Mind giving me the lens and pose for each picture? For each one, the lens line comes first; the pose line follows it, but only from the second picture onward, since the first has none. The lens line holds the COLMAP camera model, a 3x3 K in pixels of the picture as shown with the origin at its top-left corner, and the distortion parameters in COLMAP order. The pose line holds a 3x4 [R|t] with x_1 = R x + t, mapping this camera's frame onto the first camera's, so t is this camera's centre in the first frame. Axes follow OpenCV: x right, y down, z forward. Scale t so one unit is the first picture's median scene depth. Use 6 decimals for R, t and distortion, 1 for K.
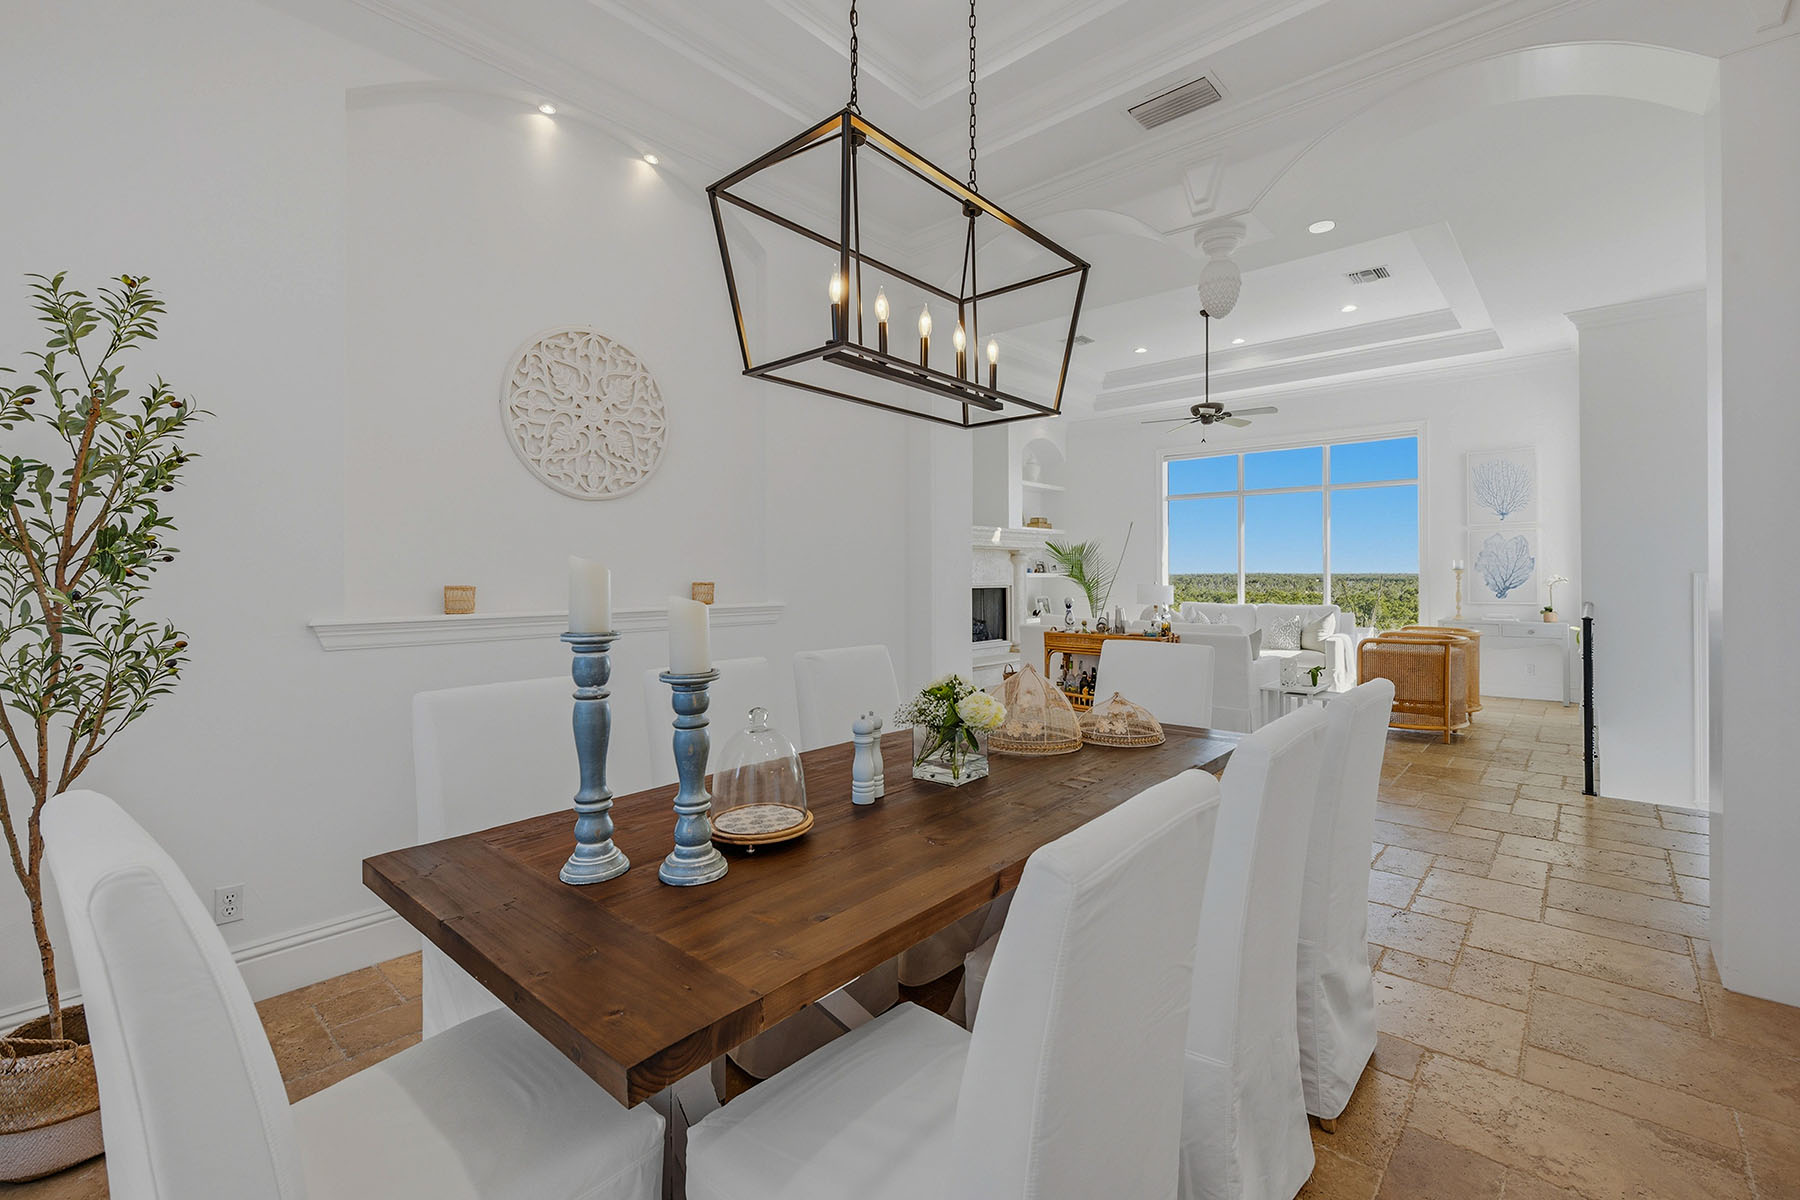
lens RADIAL K [[763.8, 0, 900.0], [0, 763.8, 600.0], [0, 0, 1]] dist [0.000858, 0.000098]
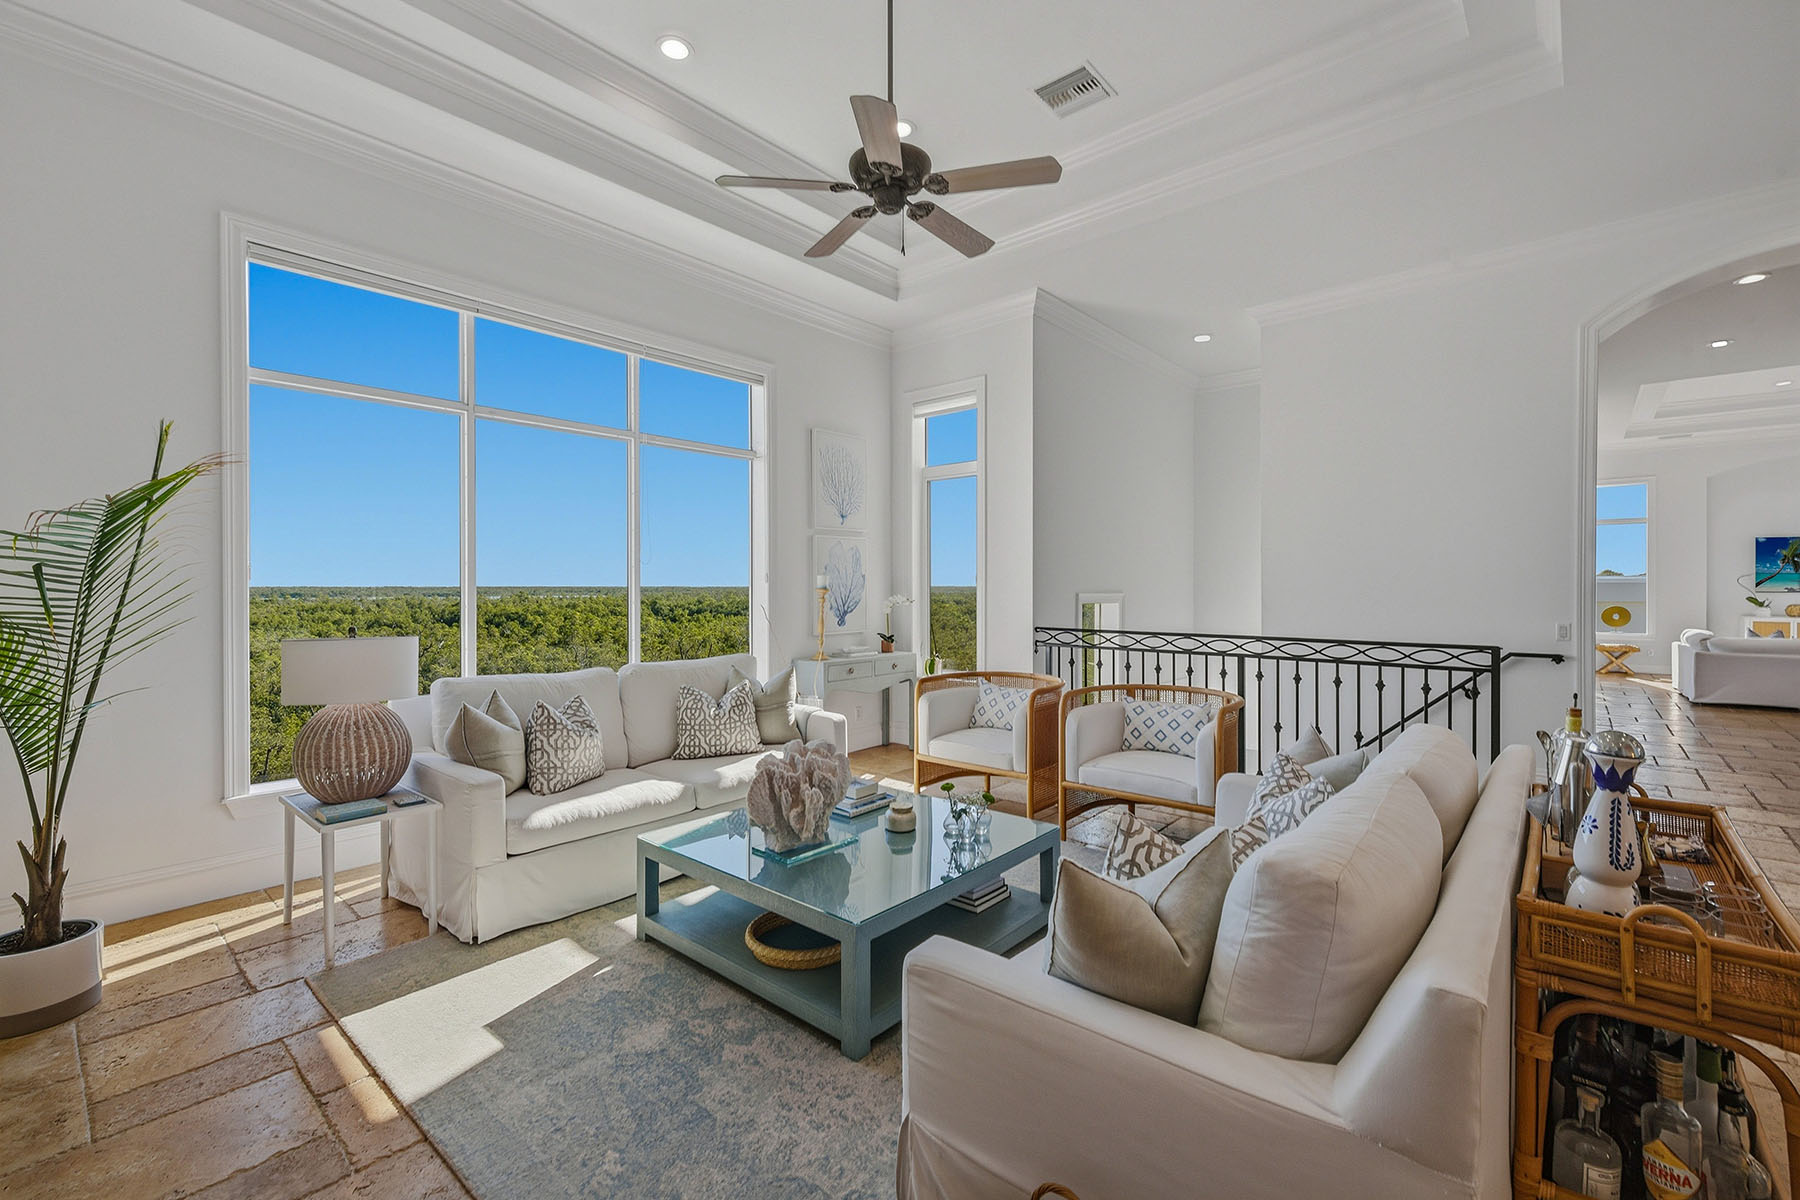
lens RADIAL K [[763.8, 0, 900.0], [0, 763.8, 600.0], [0, 0, 1]] dist [0.000858, 0.000098]
pose [[0.007273, -0.006605, 0.999952, 0.021736], [0.030141, 0.999525, 0.006383, -0.027644], [-0.999519, 0.030093, 0.007468, 0.808328]]
